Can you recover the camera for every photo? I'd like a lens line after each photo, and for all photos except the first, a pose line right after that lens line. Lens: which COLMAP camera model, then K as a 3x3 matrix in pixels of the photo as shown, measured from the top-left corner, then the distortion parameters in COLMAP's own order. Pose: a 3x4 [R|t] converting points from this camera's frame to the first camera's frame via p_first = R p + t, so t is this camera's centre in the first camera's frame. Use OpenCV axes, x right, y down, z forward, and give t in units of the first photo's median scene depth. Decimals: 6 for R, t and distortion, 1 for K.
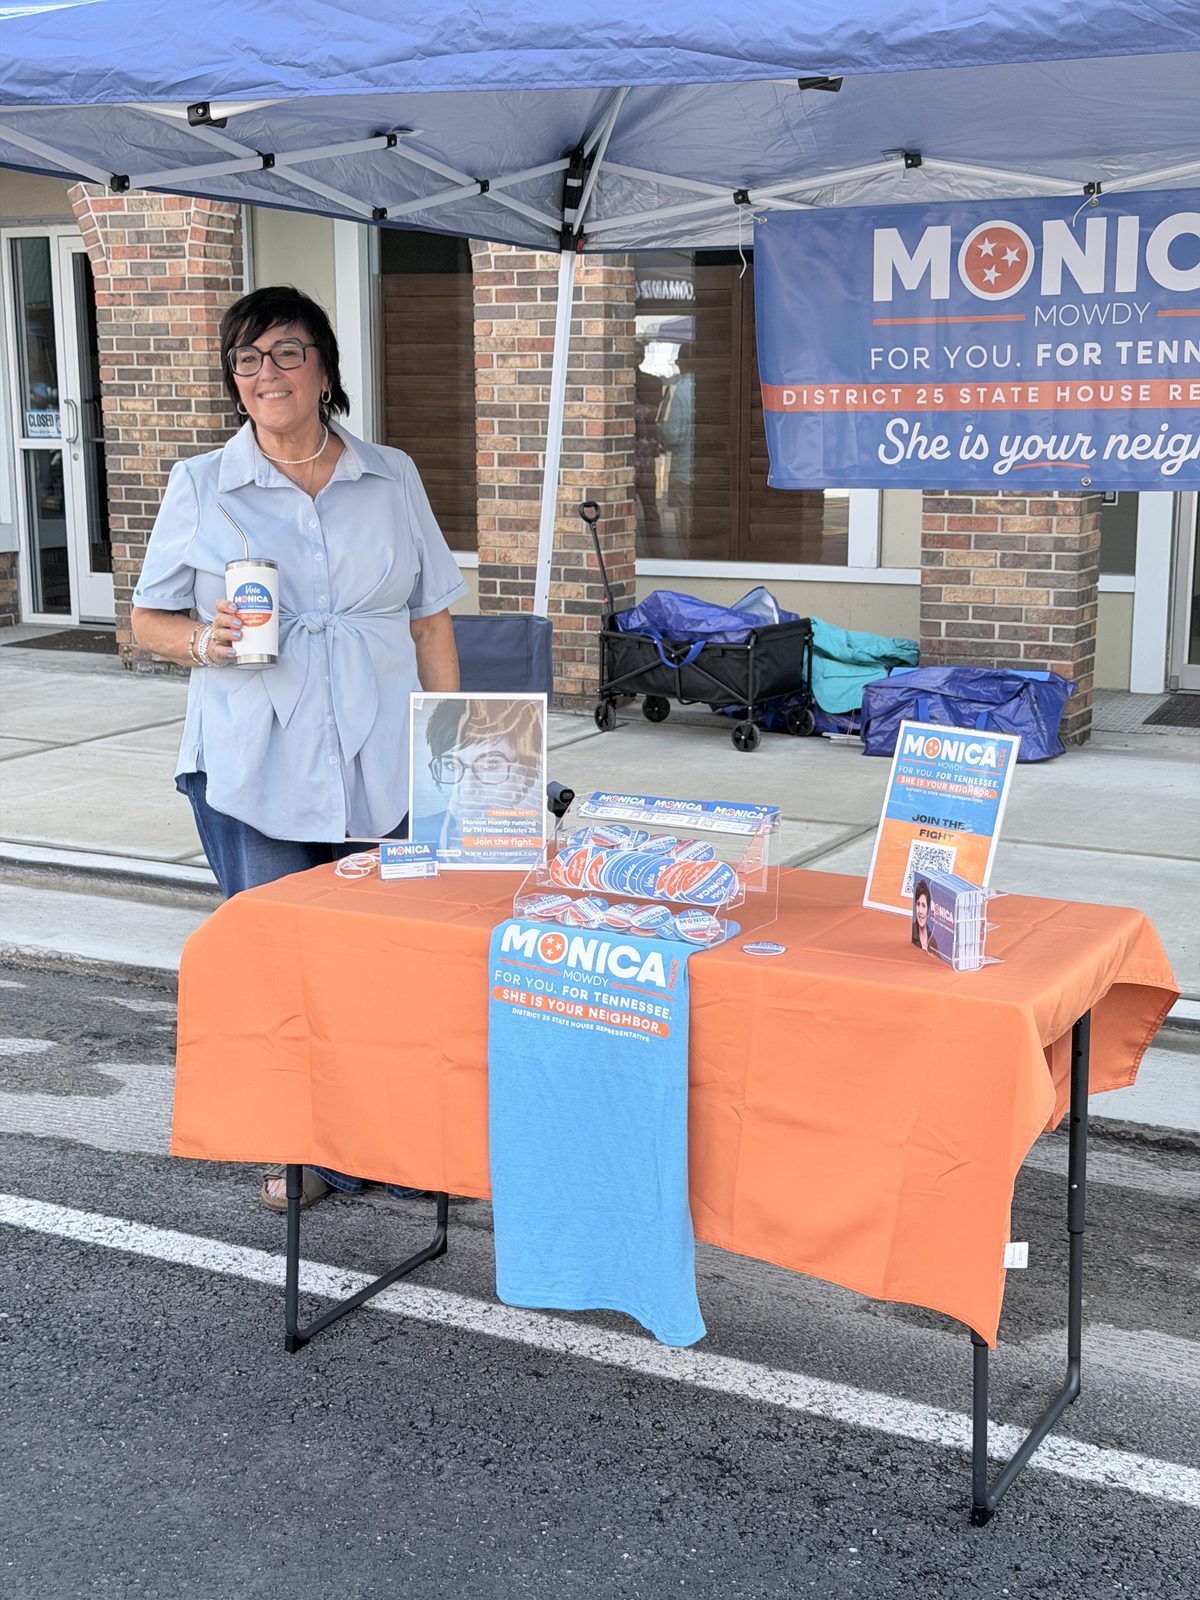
lens RADIAL K [[2152.4, 0, 587.2], [0, 2152.4, 805.9], [0, 0, 1]] dist [0.099052, 0.000000]
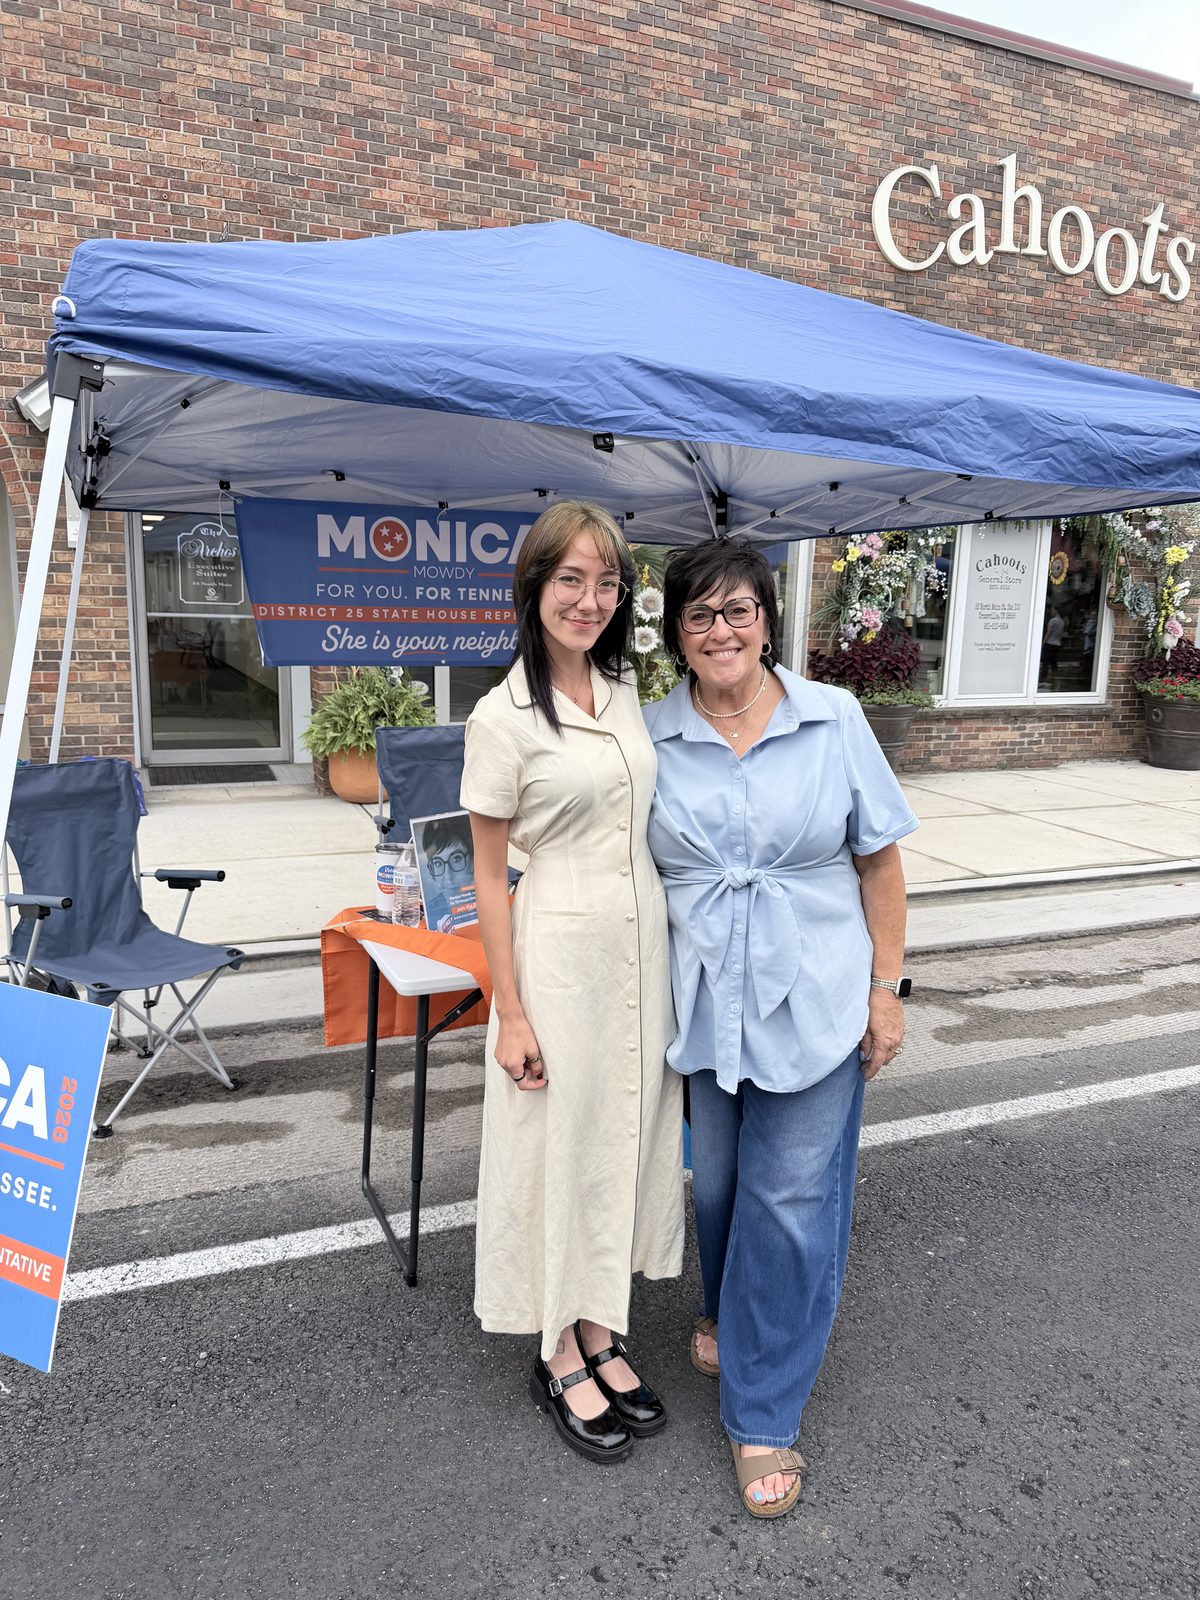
lens RADIAL K [[1099.5, 0, 580.4], [0, 1099.5, 798.8], [0, 0, 1]] dist [0.029979, -0.044871]
pose [[0.637573, -0.117630, 0.761356, -0.428297], [0.119484, 0.991414, 0.053116, -0.068961], [-0.761068, 0.057105, 0.646154, 0.309826]]
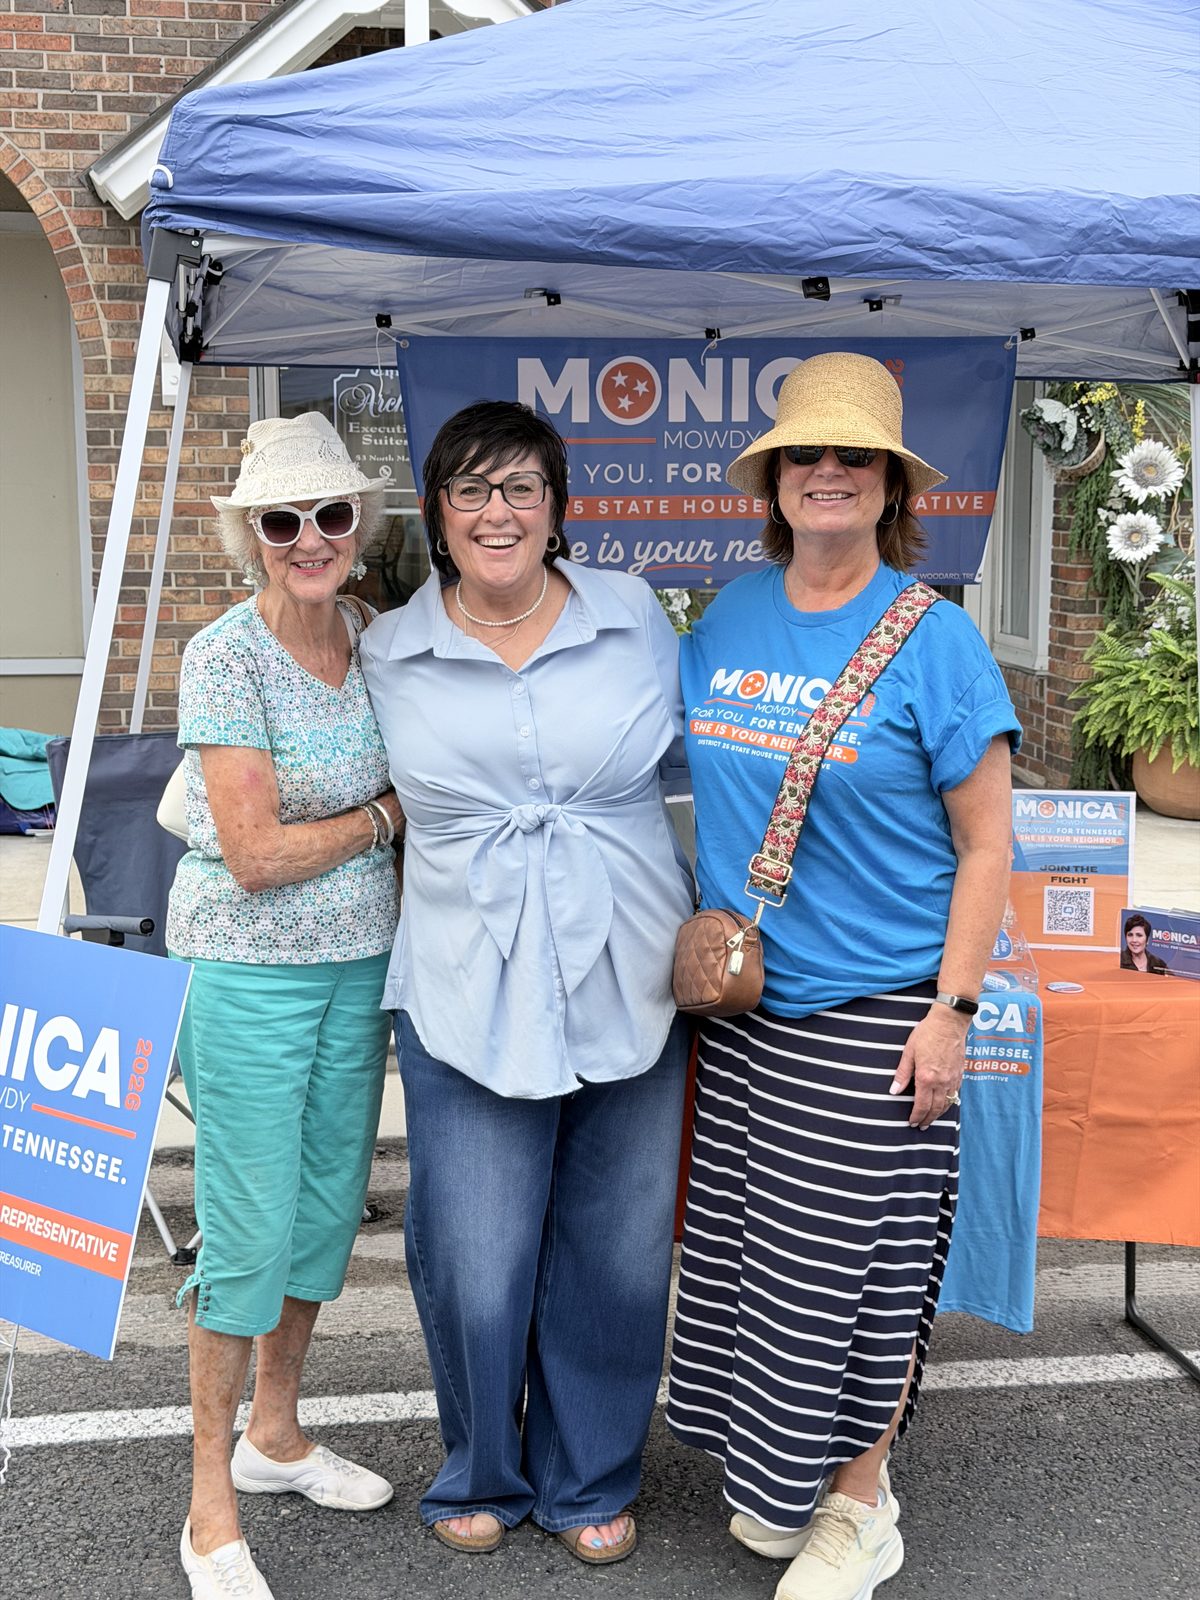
lens RADIAL K [[2152.4, 0, 566.5], [0, 2152.4, 771.6], [0, 0, 1]] dist [0.099052, 0.000000]
pose [[0.805629, -0.080260, 0.586958, -0.520524], [0.108222, 0.994047, -0.012615, -0.041744], [-0.582451, 0.073685, 0.809519, 0.117914]]
